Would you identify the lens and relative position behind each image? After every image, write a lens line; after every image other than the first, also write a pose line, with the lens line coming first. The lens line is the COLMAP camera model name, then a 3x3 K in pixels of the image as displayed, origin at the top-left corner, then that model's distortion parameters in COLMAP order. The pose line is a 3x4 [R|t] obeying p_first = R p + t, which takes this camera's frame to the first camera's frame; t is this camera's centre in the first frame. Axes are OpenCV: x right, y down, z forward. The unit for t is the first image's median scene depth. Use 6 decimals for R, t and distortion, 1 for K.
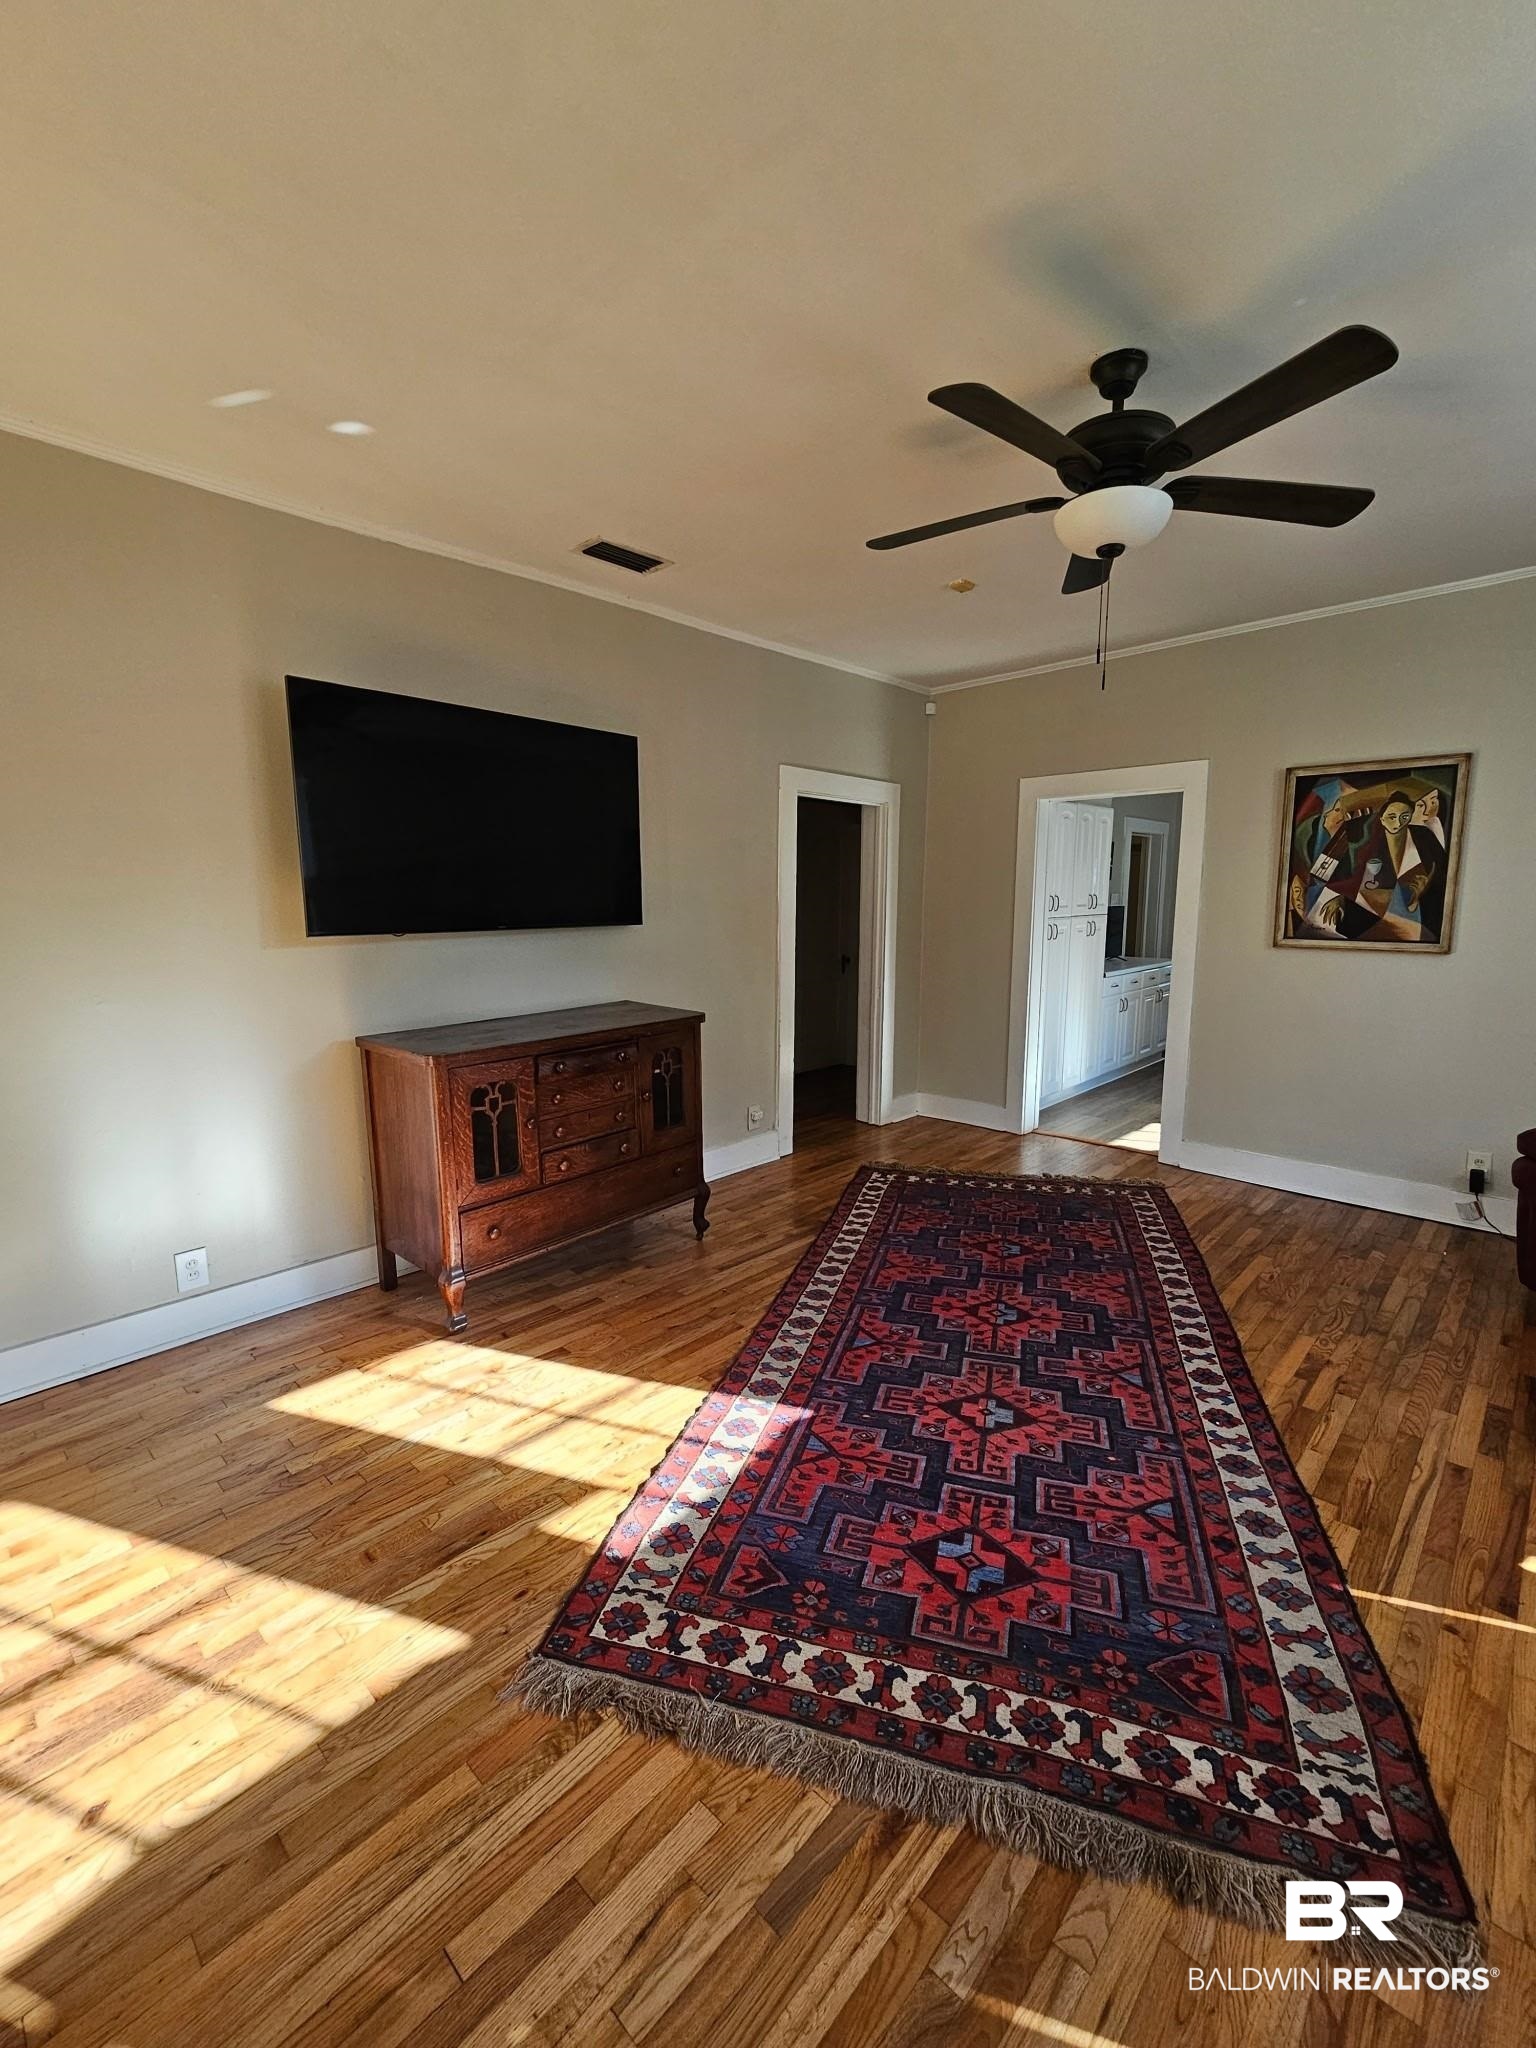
lens RADIAL K [[877.3, 0, 765.5], [0, 877.3, 1019.0], [0, 0, 1]] dist [-0.001466, -0.000160]
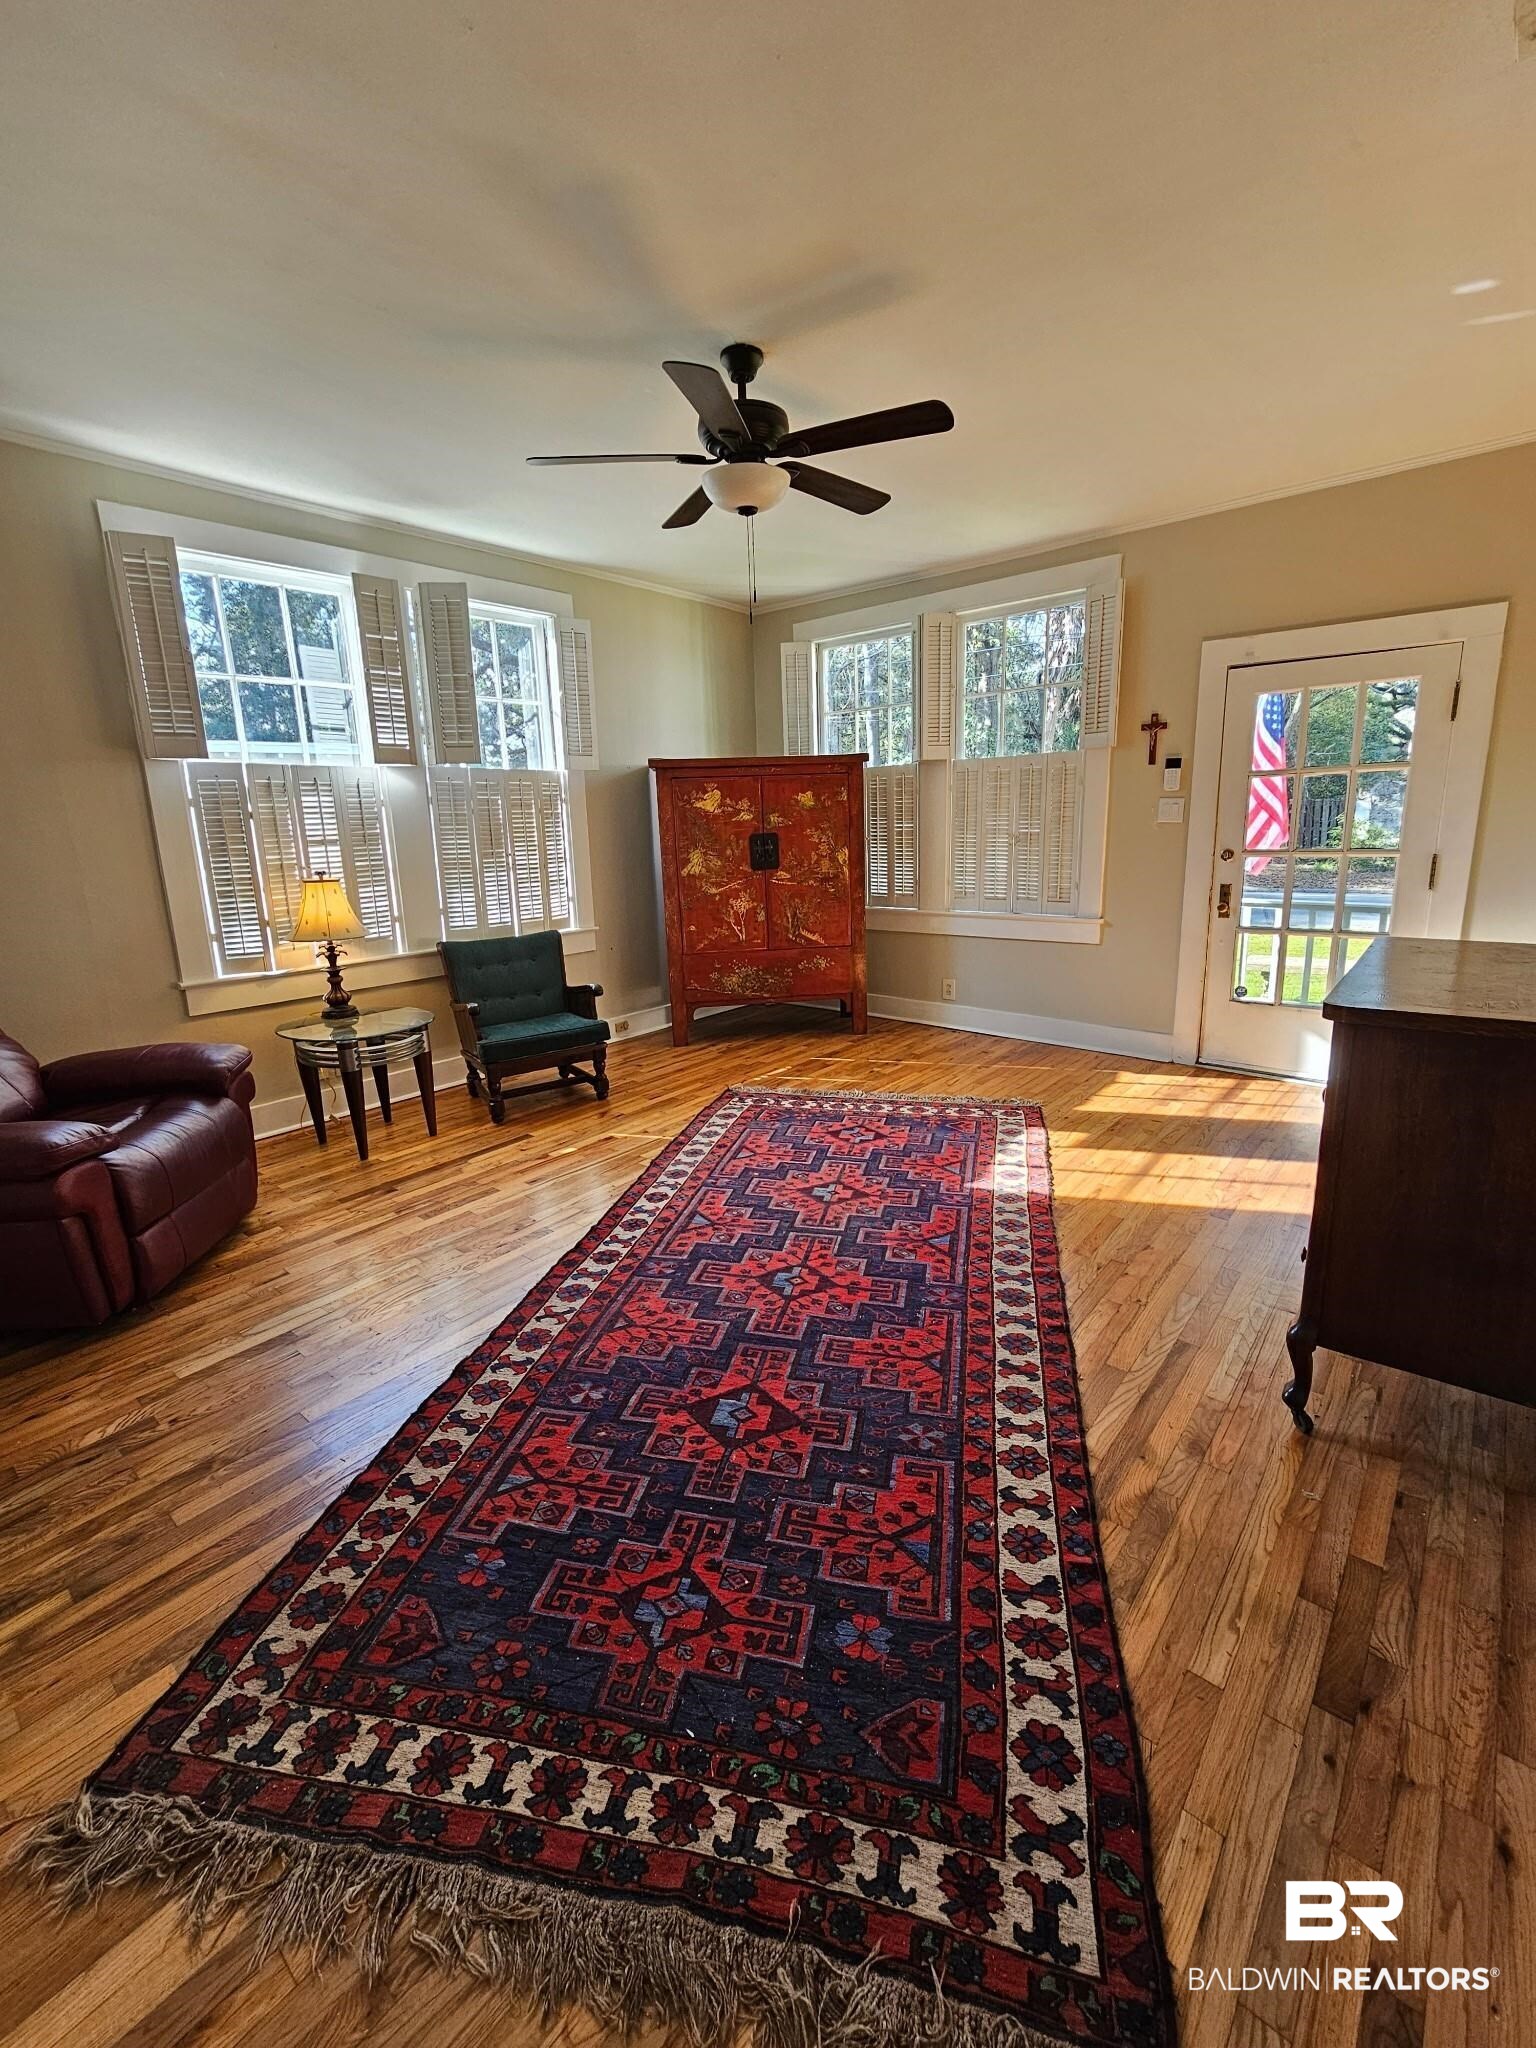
lens RADIAL K [[877.3, 0, 777.7], [0, 877.3, 1022.5], [0, 0, 1]] dist [-0.001466, -0.000160]
pose [[-0.997499, 0.041917, -0.056917, 0.339979], [0.017984, 0.929204, 0.369129, -0.230369], [0.068360, 0.367182, -0.927634, 1.806346]]
